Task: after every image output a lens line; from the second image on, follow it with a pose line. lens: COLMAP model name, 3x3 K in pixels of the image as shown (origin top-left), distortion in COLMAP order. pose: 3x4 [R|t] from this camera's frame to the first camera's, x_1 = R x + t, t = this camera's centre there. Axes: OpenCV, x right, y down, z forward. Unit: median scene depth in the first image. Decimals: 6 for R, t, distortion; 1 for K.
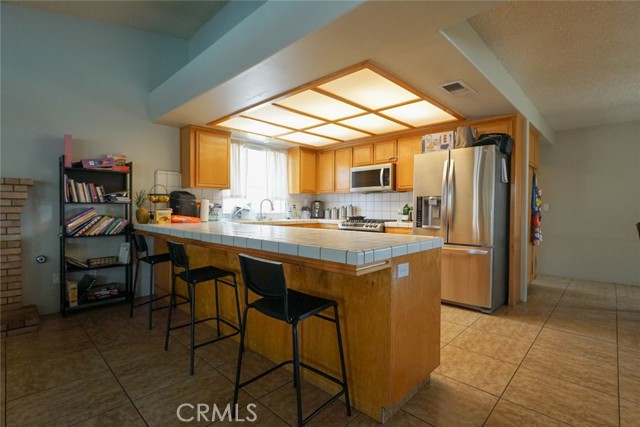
lens RADIAL K [[303.4, 0, 321.0], [0, 303.4, 215.1], [0, 0, 1]] dist [-0.005560, 0.002235]
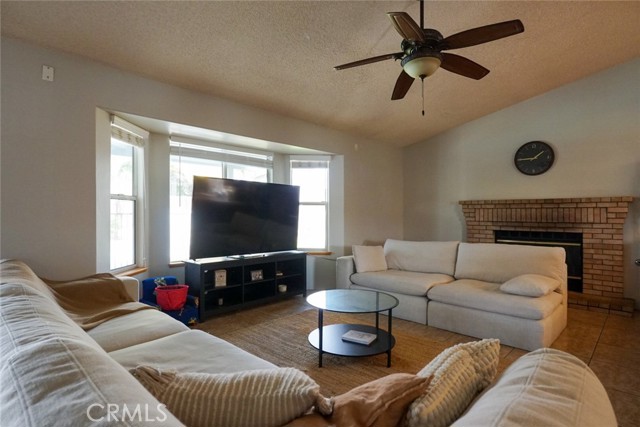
lens RADIAL K [[346.6, 0, 319.9], [0, 346.6, 211.6], [0, 0, 1]] dist [-0.000098, 0.000301]
pose [[0.008219, -0.013844, -0.999870, 0.310340], [-0.022762, 0.999642, -0.014028, -0.005341], [0.999707, 0.022875, 0.007901, -0.197187]]
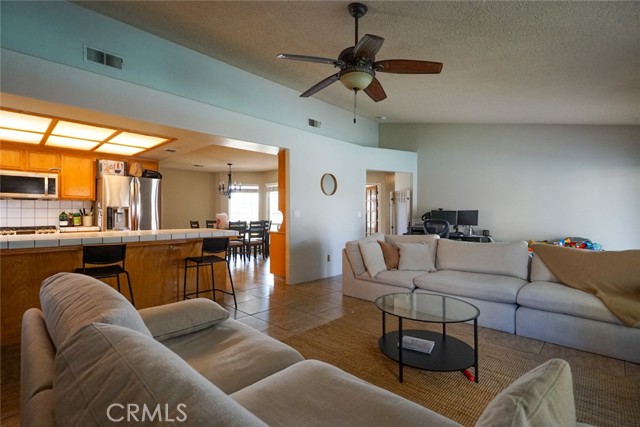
lens RADIAL K [[303.4, 0, 316.1], [0, 303.4, 212.5], [0, 0, 1]] dist [-0.005560, 0.002235]
pose [[0.014462, 0.000743, 0.999895, -0.846847], [0.019290, 0.999813, -0.001022, -0.013085], [-0.999709, 0.019303, 0.014445, 0.049200]]
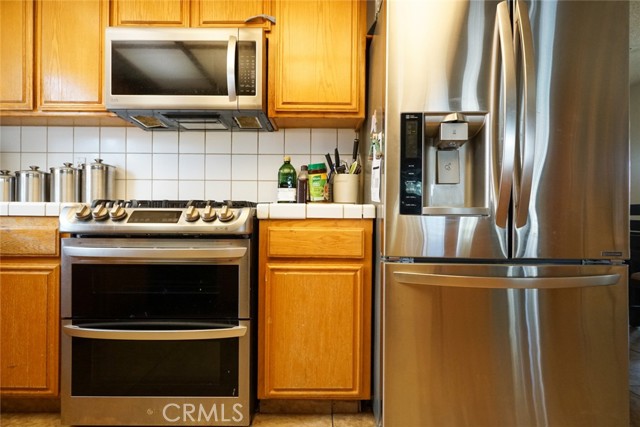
lens RADIAL K [[343.5, 0, 323.7], [0, 343.5, 213.2], [0, 0, 1]] dist [0.001253, 0.001173]
pose [[0.721944, -0.003989, 0.691940, 0.019238], [0.009223, 0.999950, -0.003857, 0.033112], [-0.691890, 0.009167, 0.721944, 0.679481]]
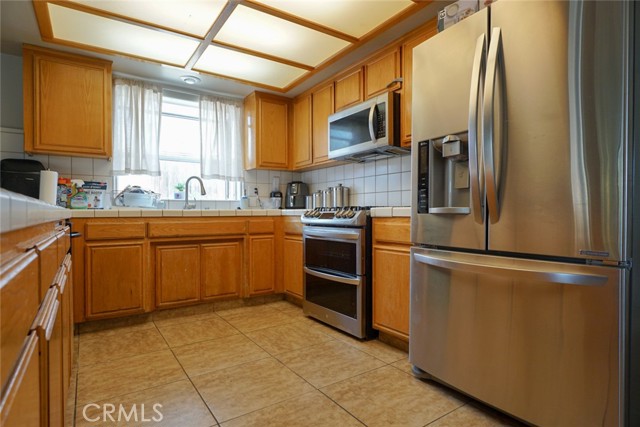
lens RADIAL K [[343.5, 0, 317.8], [0, 343.5, 212.6], [0, 0, 1]] dist [0.001253, 0.001173]
pose [[0.978562, -0.009811, -0.205719, 0.232199], [0.005732, 0.999775, -0.020417, 0.040627], [0.205873, 0.018800, 0.978398, 0.416132]]
